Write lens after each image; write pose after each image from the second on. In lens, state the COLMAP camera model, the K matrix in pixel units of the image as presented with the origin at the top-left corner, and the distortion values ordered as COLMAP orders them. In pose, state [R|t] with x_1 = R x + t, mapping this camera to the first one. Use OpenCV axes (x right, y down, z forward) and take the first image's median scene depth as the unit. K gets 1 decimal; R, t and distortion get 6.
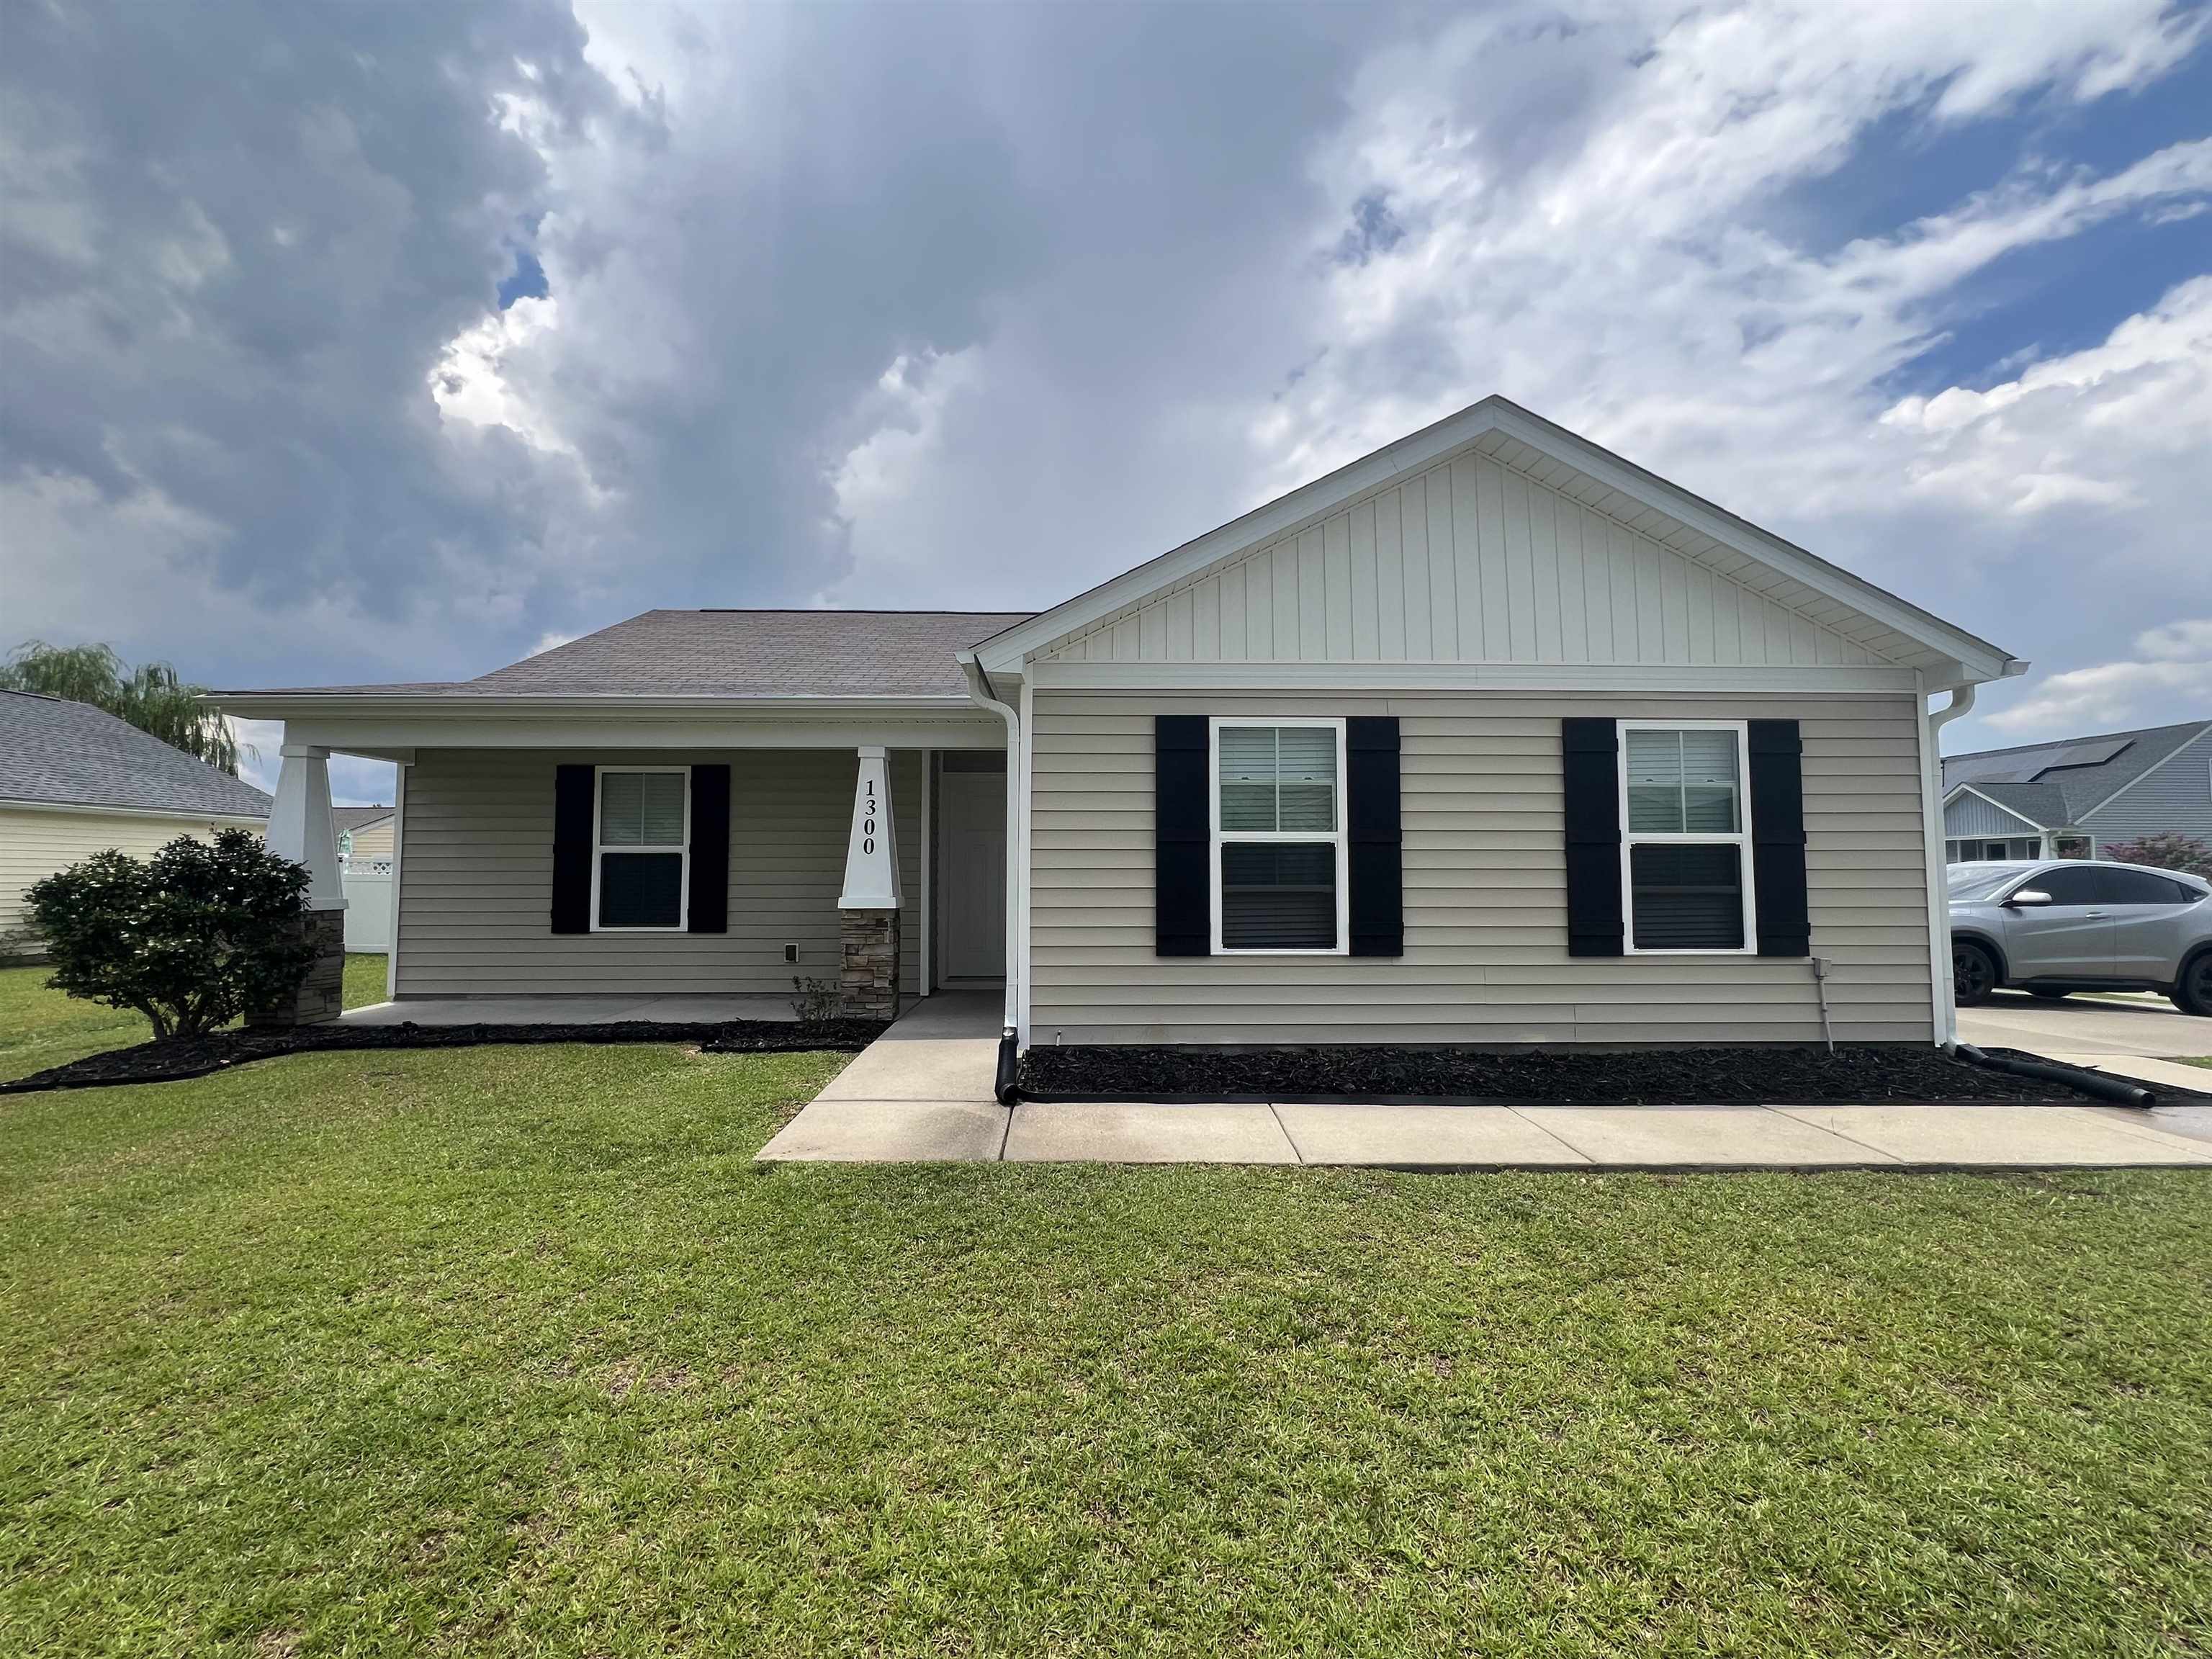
lens RADIAL K [[882.8, 0, 1110.9], [0, 882.8, 829.8], [0, 0, 1]] dist [-0.001070, -0.000430]
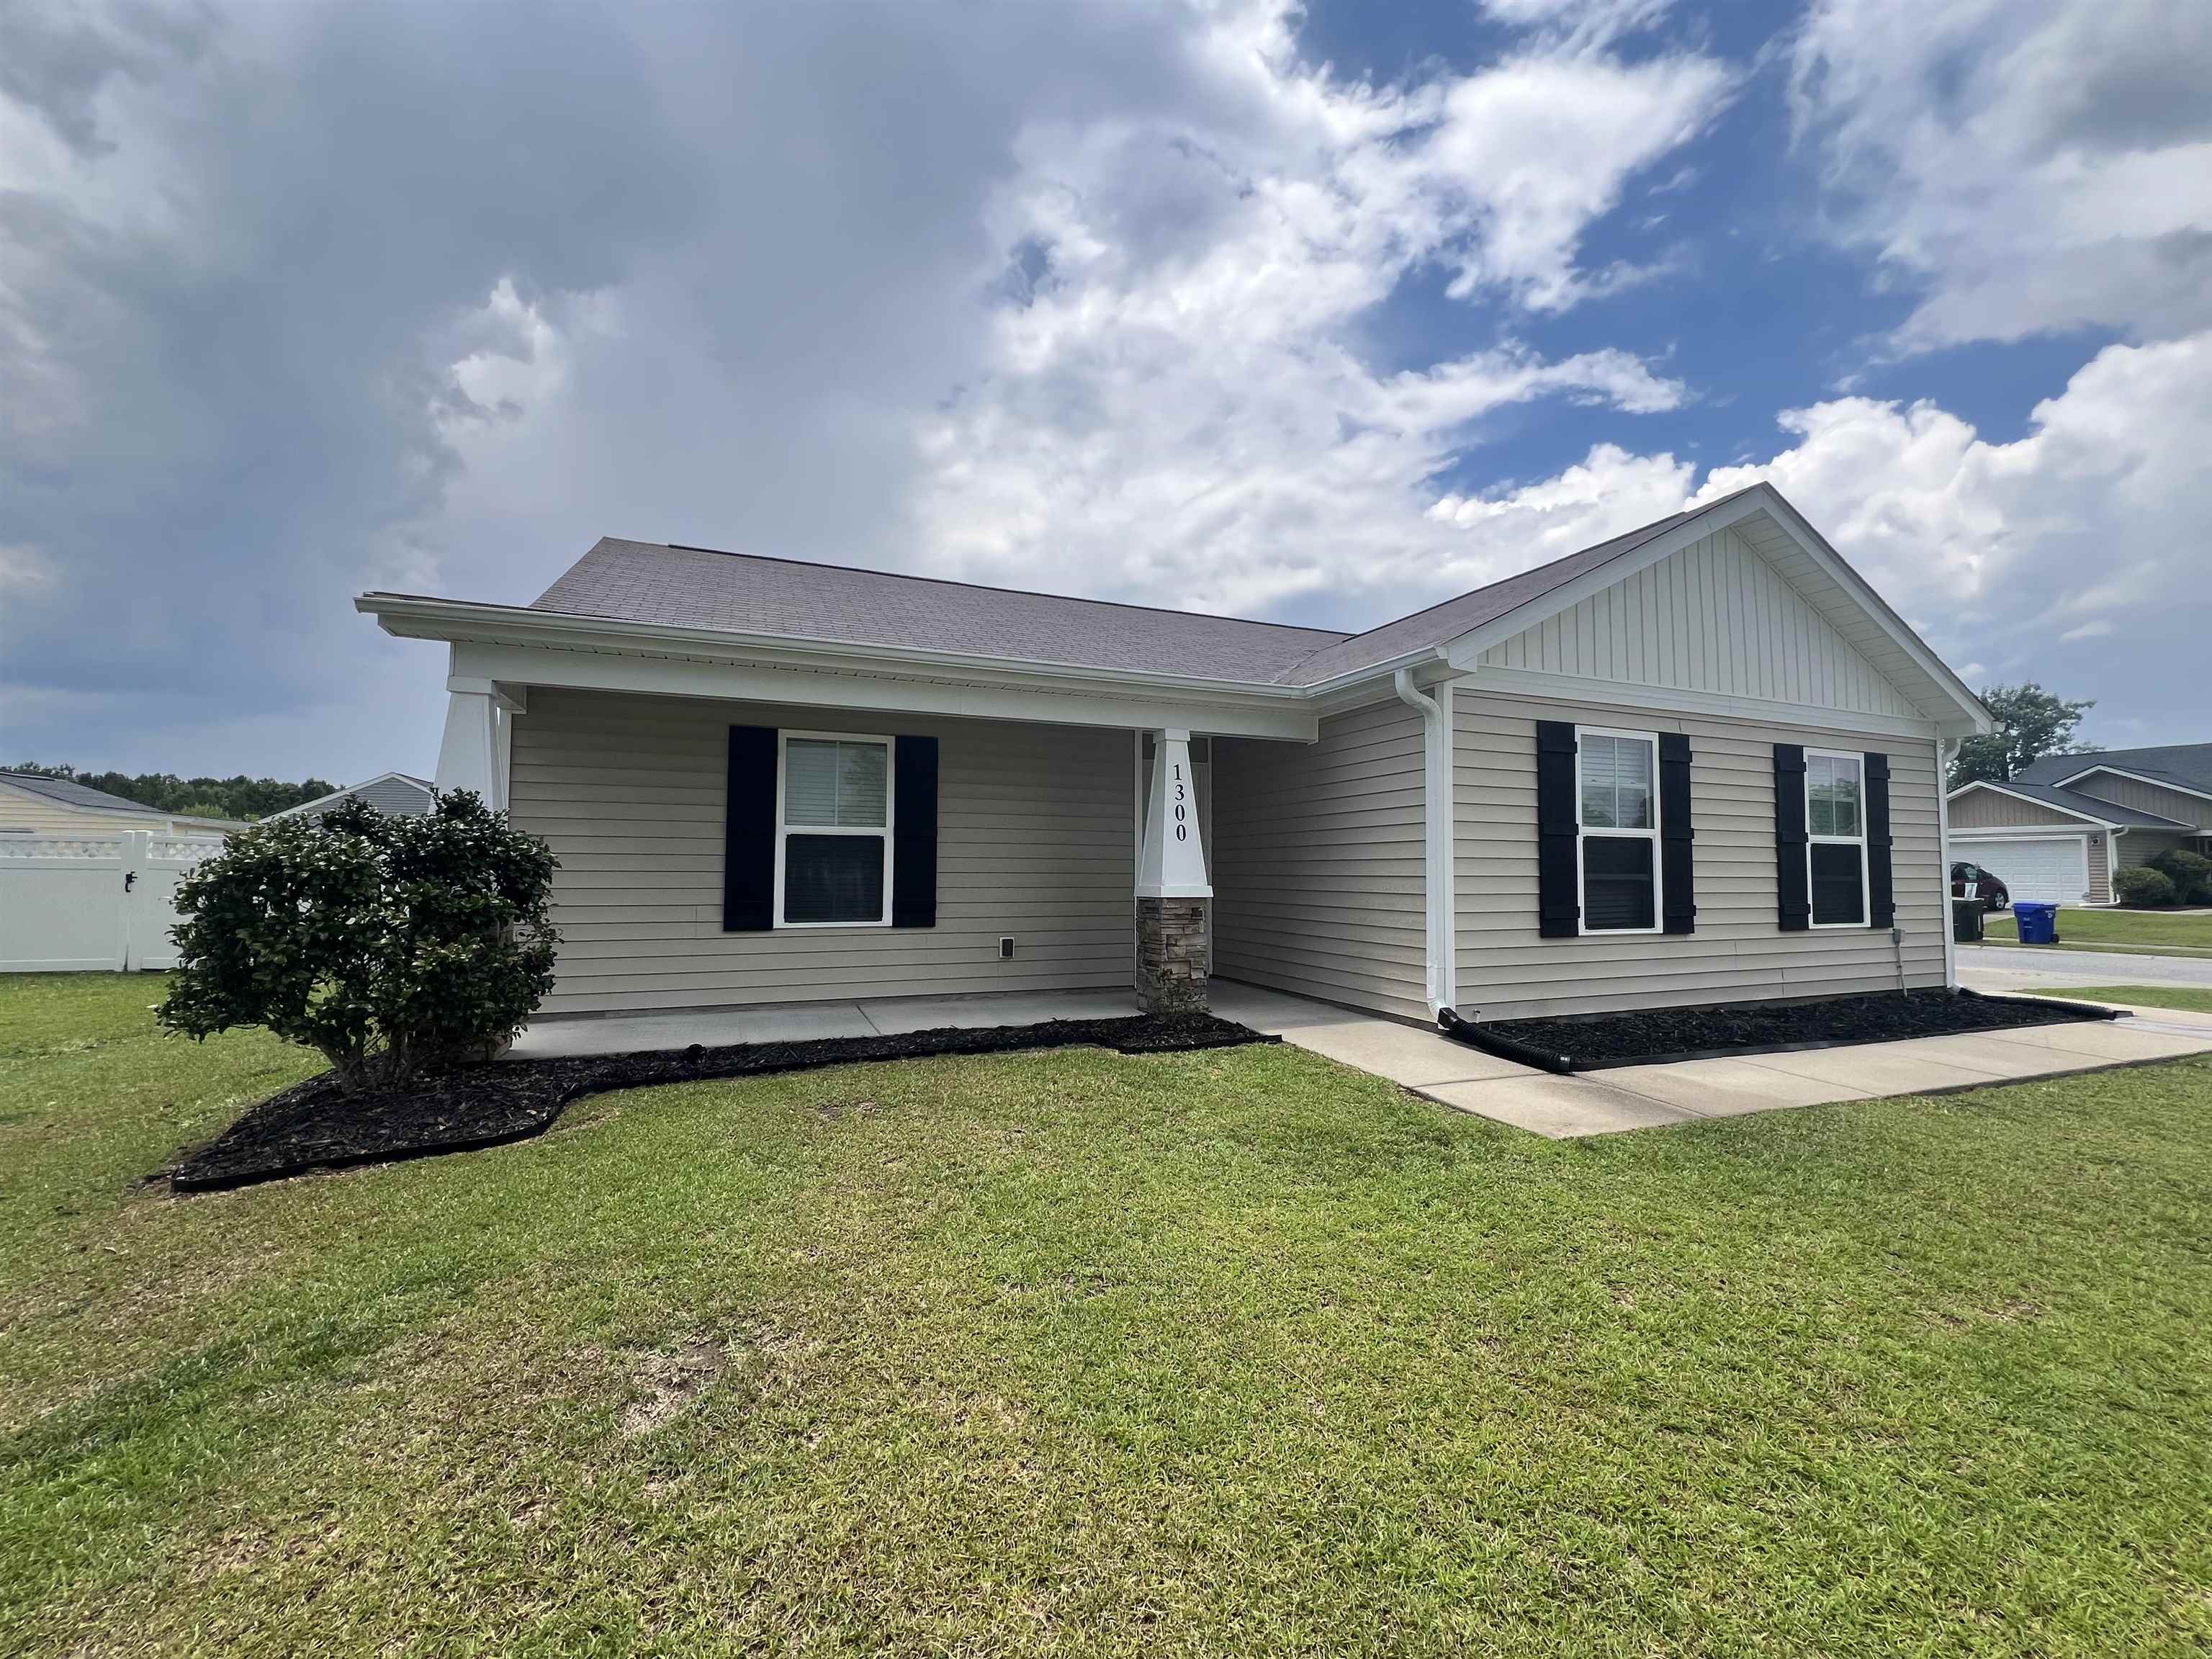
lens RADIAL K [[882.8, 0, 1110.9], [0, 882.8, 829.8], [0, 0, 1]] dist [-0.001070, -0.000430]
pose [[0.933211, 0.022827, 0.358603, -0.698295], [-0.024786, 0.999692, 0.000868, 0.016609], [-0.358473, -0.009699, 0.933490, 0.131741]]
